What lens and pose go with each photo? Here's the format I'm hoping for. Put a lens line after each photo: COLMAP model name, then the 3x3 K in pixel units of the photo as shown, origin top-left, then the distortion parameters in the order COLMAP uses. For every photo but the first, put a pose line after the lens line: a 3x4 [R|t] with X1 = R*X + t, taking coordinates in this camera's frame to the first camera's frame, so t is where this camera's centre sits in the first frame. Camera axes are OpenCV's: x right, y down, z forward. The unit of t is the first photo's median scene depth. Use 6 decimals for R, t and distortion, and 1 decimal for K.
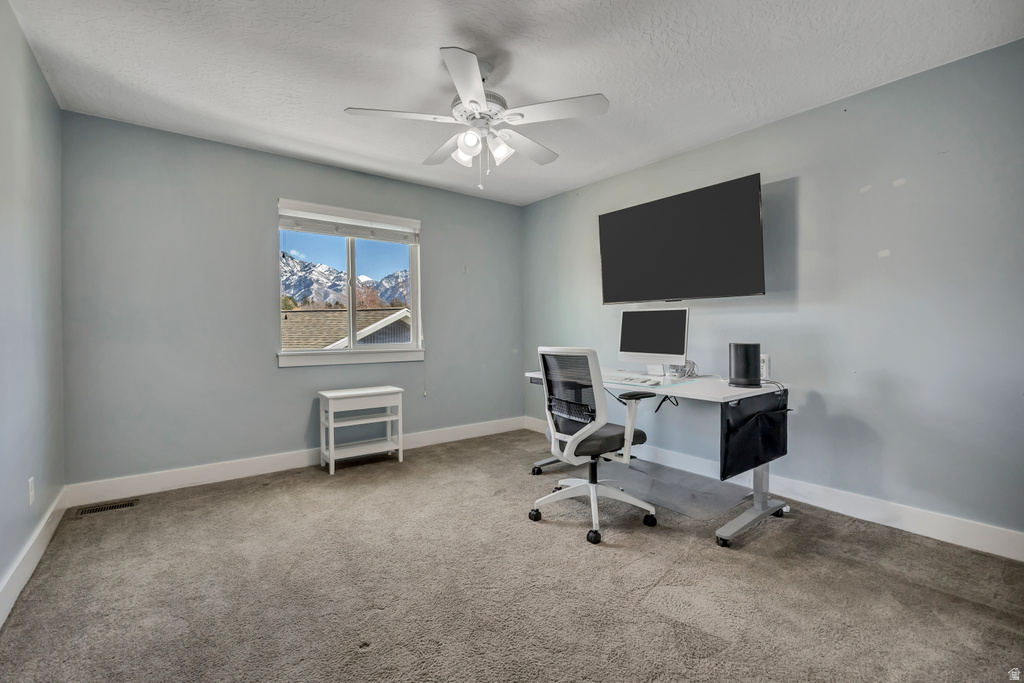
lens RADIAL K [[462.5, 0, 506.7], [0, 462.5, 331.5], [0, 0, 1]] dist [-0.021574, -0.000316]
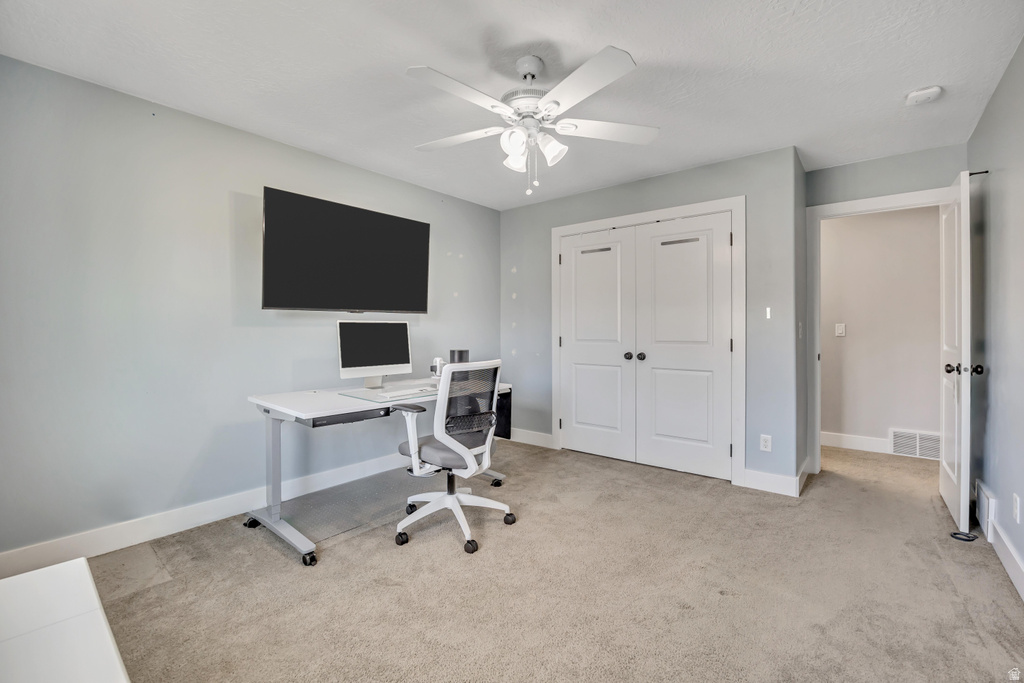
lens RADIAL K [[462.5, 0, 506.7], [0, 462.5, 331.5], [0, 0, 1]] dist [-0.021574, -0.000316]
pose [[-0.252137, -0.005894, 0.967674, -0.769141], [0.002129, 0.999976, 0.006646, -0.035303], [-0.967689, 0.003736, -0.252119, 1.052253]]
